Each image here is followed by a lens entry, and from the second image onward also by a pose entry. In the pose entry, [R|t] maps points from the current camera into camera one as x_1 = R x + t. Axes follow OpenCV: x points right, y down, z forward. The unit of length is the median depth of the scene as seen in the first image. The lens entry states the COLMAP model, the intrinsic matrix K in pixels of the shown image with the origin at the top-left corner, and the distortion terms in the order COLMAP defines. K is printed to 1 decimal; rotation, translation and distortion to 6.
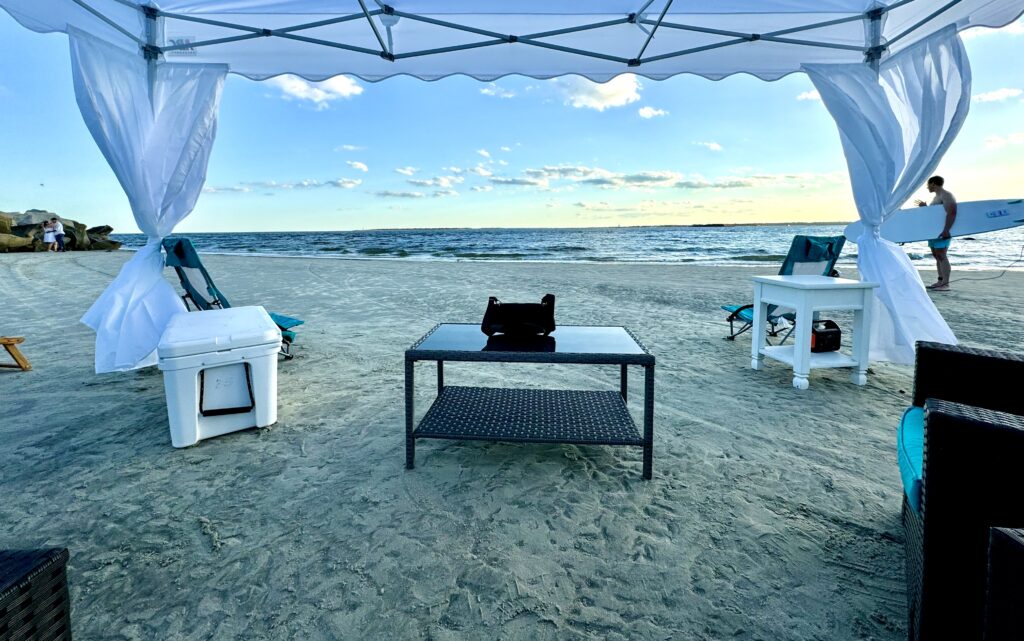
lens RADIAL K [[407.6, 0, 513.4], [0, 407.6, 258.7], [0, 0, 1]] dist [-0.001947, 0.000400]
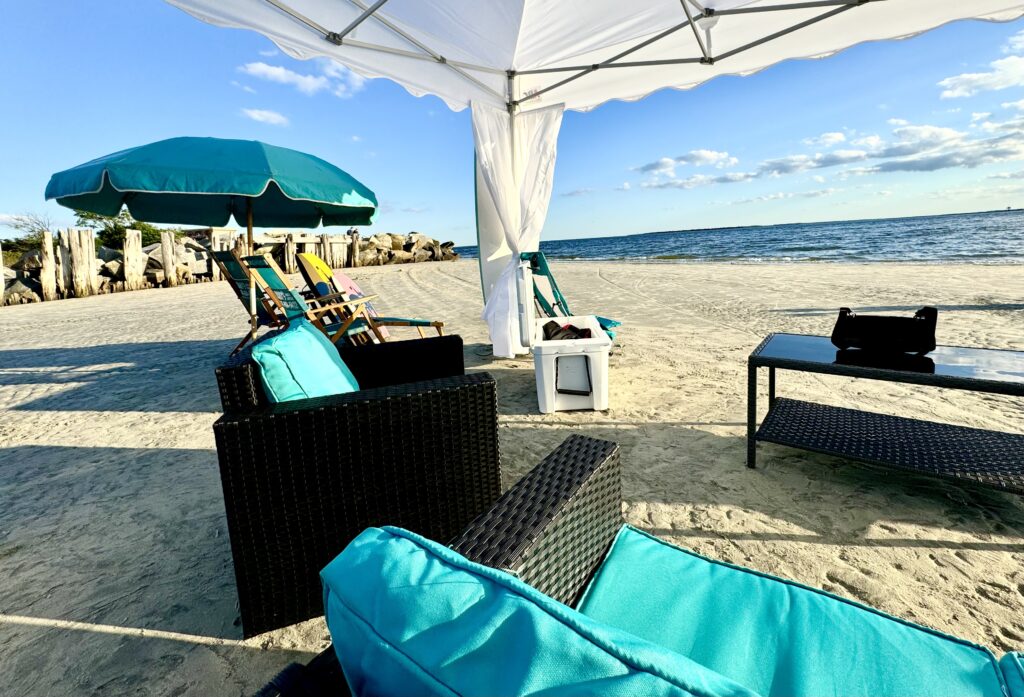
lens RADIAL K [[433.0, 0, 544.4], [0, 433.0, 290.2], [0, 0, 1]] dist [-0.000929, 0.000590]
pose [[0.846274, 0.017762, -0.532452, -0.105433], [0.015379, 0.998213, 0.057743, -0.013172], [0.532526, -0.057055, 0.844488, -0.179175]]
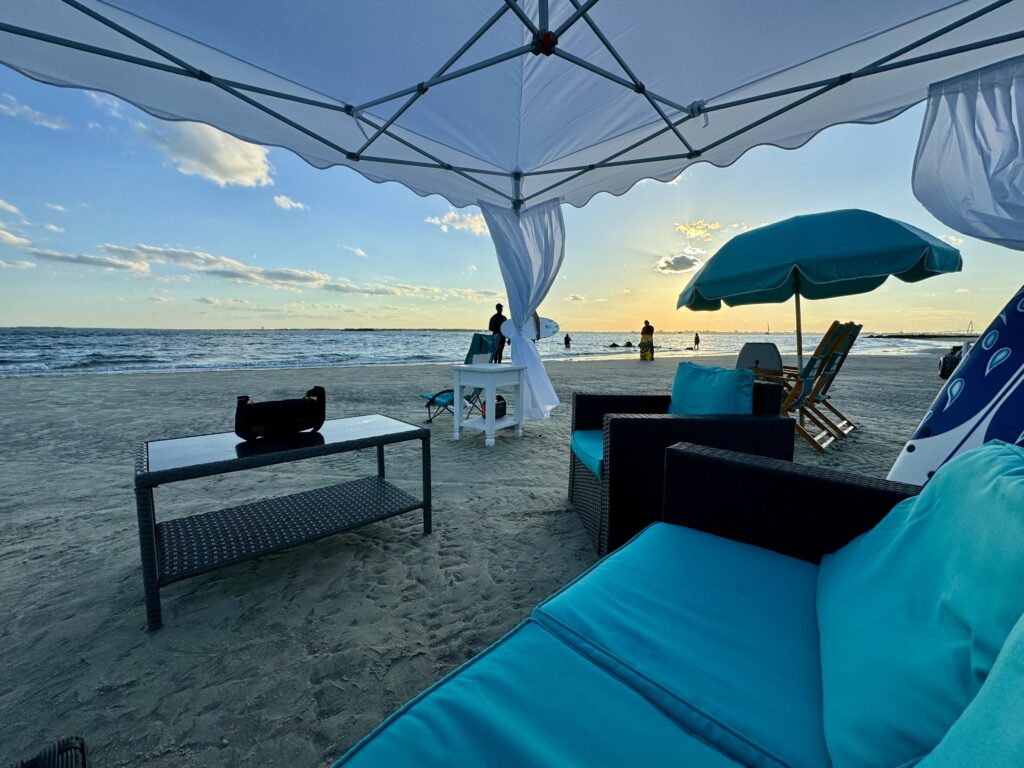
lens RADIAL K [[410.4, 0, 508.6], [0, 410.4, 384.2], [0, 0, 1]] dist [0.003457, -0.000296]
pose [[0.699402, -0.074195, 0.710867, -0.270817], [0.038123, 0.997054, 0.066557, 0.033618], [-0.713711, -0.019450, 0.700170, 0.009674]]
